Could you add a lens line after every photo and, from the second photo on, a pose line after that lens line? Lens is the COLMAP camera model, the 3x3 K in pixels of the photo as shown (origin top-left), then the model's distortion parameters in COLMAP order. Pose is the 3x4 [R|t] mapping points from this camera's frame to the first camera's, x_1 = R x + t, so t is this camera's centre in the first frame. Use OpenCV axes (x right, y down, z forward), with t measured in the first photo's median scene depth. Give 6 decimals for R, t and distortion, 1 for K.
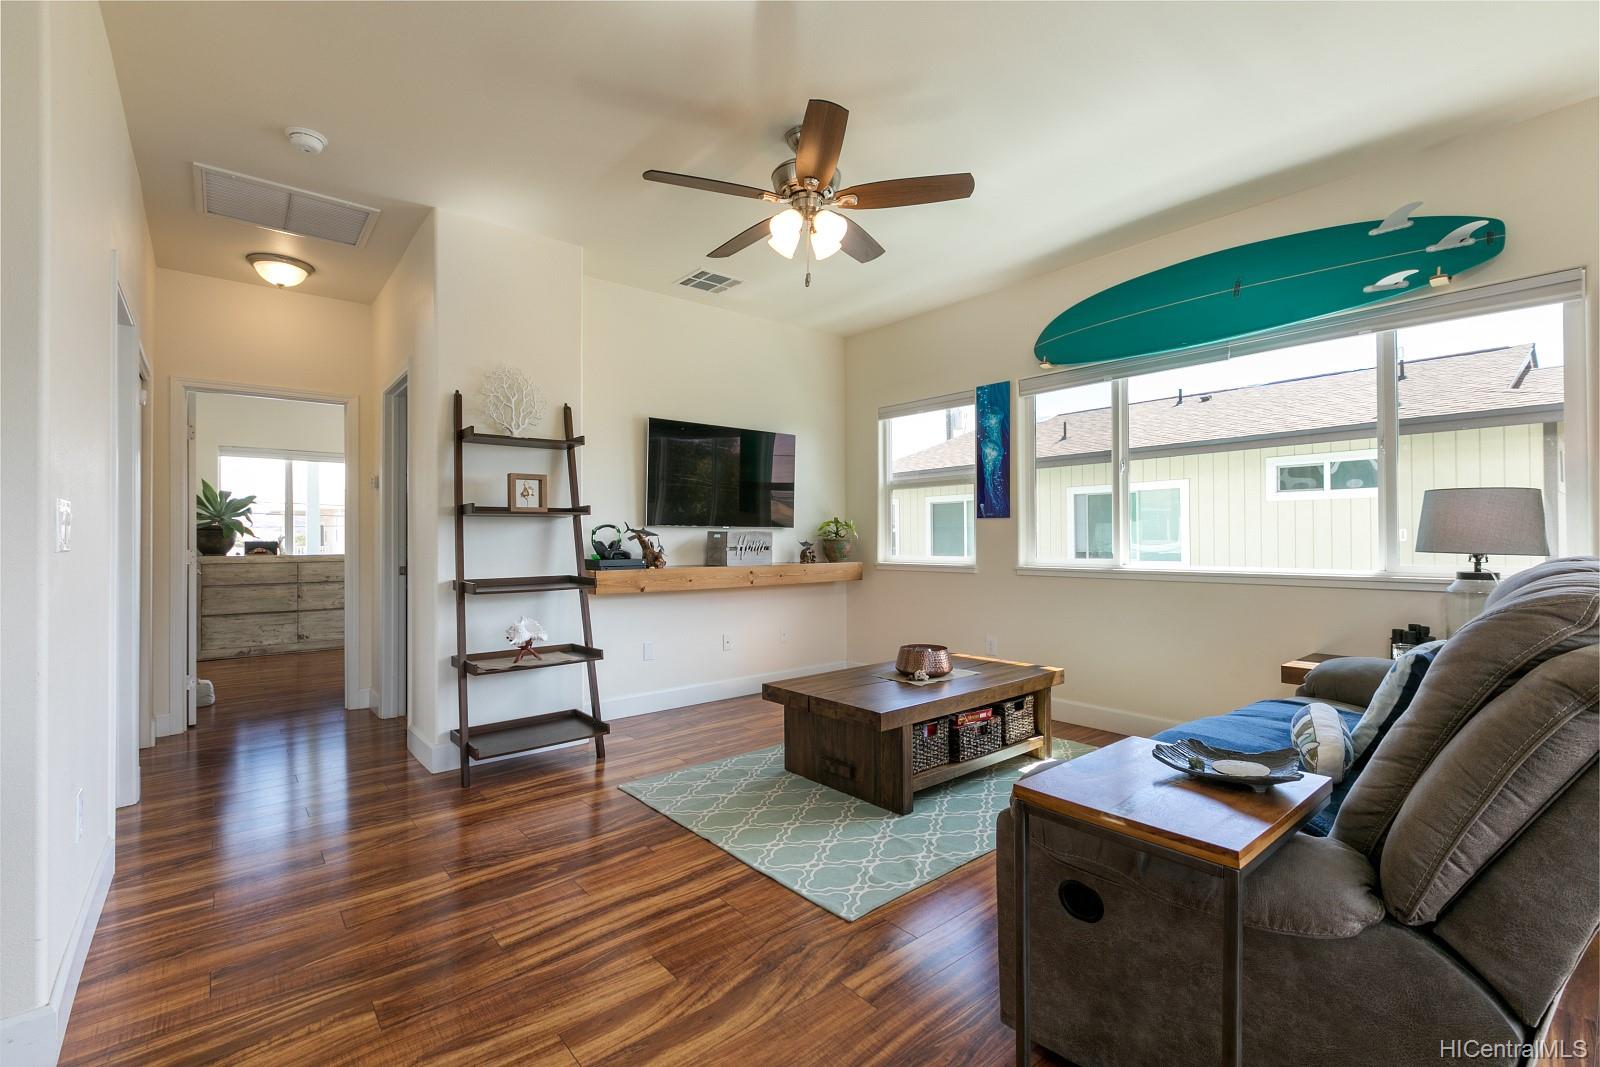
lens RADIAL K [[703.3, 0, 804.1], [0, 703.3, 544.5], [0, 0, 1]] dist [-0.002784, -0.000706]
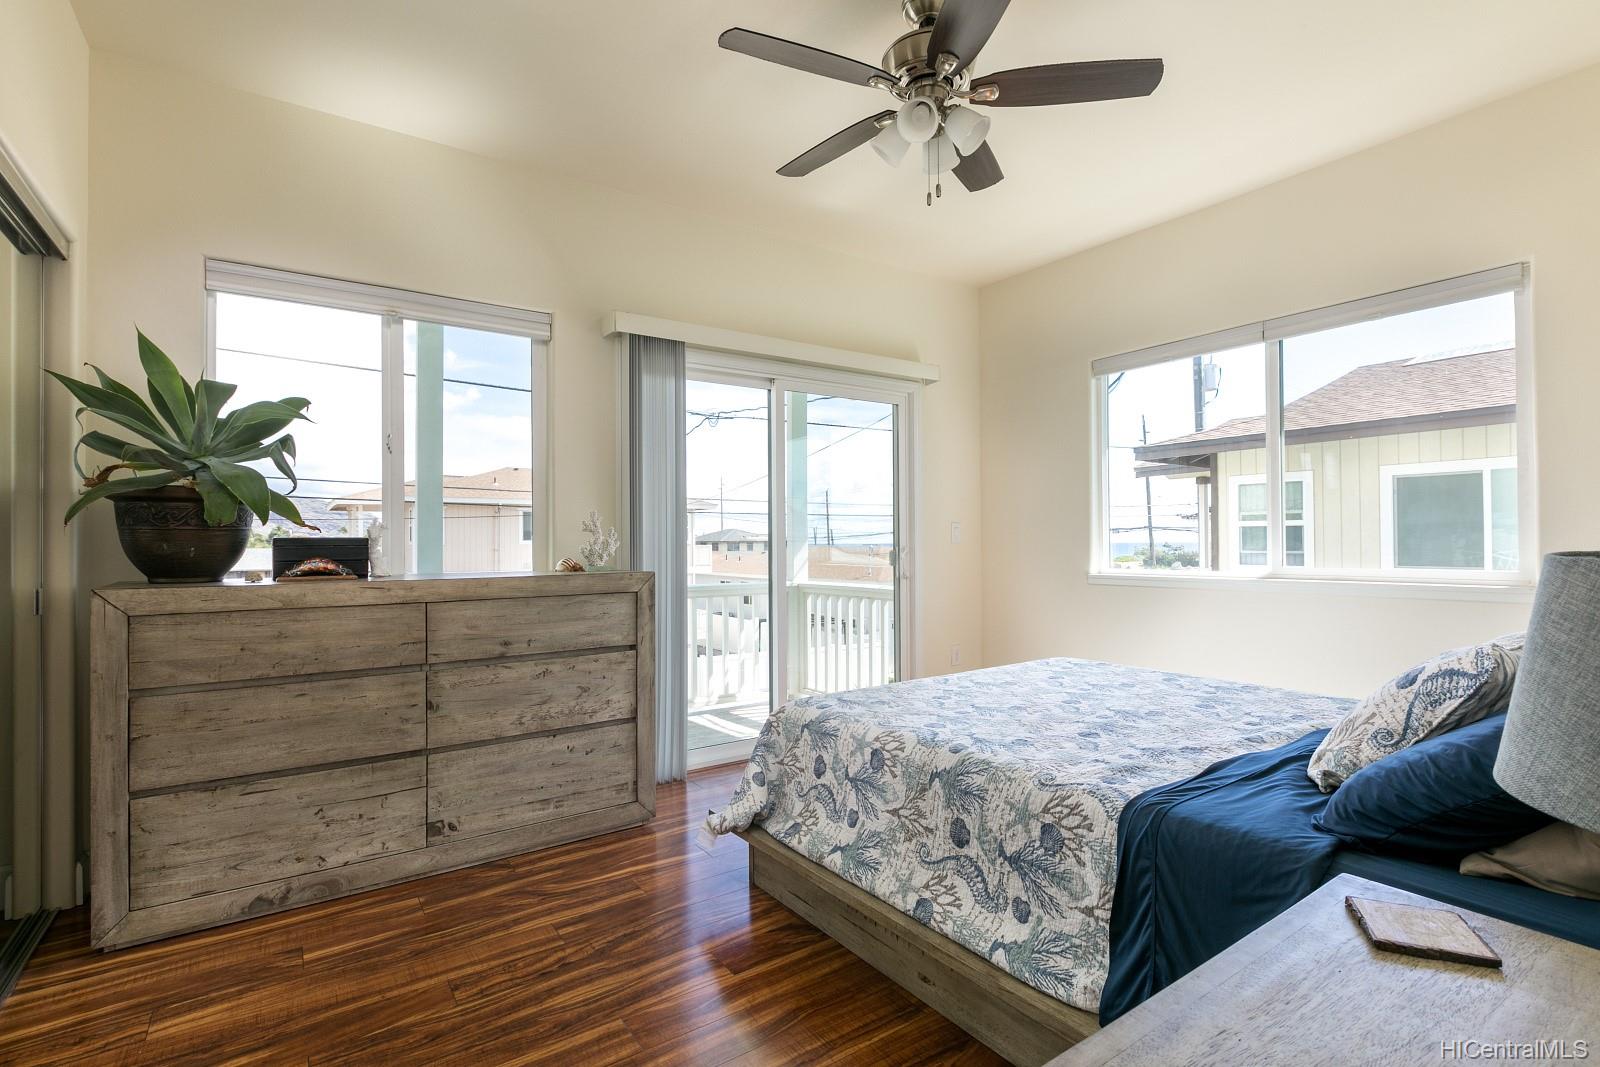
lens RADIAL K [[751.2, 0, 795.3], [0, 751.2, 526.3], [0, 0, 1]] dist [-0.015606, -0.000004]
pose [[0.996083, -0.000139, 0.088423, -0.402288], [0.002928, 0.999502, -0.031411, 0.000649], [-0.088375, 0.031547, 0.995588, 0.438533]]
